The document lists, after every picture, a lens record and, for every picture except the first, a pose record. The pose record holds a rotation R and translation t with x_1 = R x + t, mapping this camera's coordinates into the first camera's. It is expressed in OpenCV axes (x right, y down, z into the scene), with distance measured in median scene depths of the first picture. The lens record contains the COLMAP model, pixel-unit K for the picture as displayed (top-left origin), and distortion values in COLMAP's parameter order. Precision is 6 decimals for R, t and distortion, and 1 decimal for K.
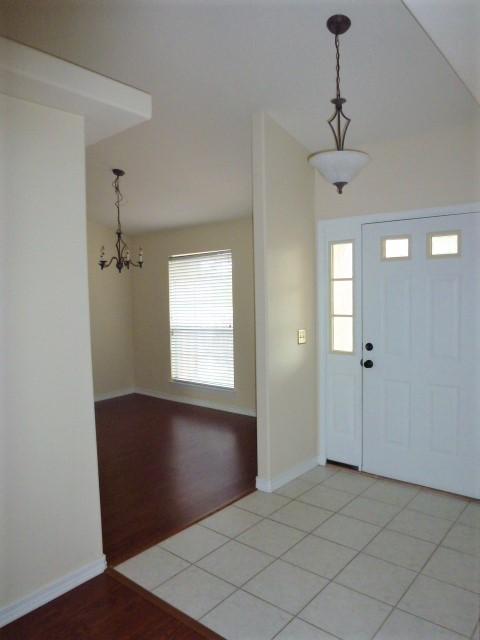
lens RADIAL K [[465.0, 0, 238.7], [0, 465.0, 324.7], [0, 0, 1]] dist [-0.061172, -0.001265]
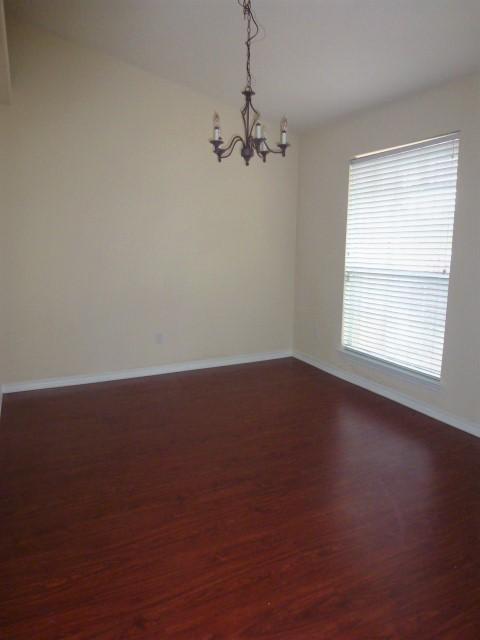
lens RADIAL K [[465.0, 0, 238.7], [0, 465.0, 324.7], [0, 0, 1]] dist [-0.061172, -0.001265]
pose [[0.911658, 0.097736, -0.399159, -0.017249], [-0.048590, 0.990130, 0.131462, 0.005642], [0.408068, -0.100453, 0.907408, 0.376476]]
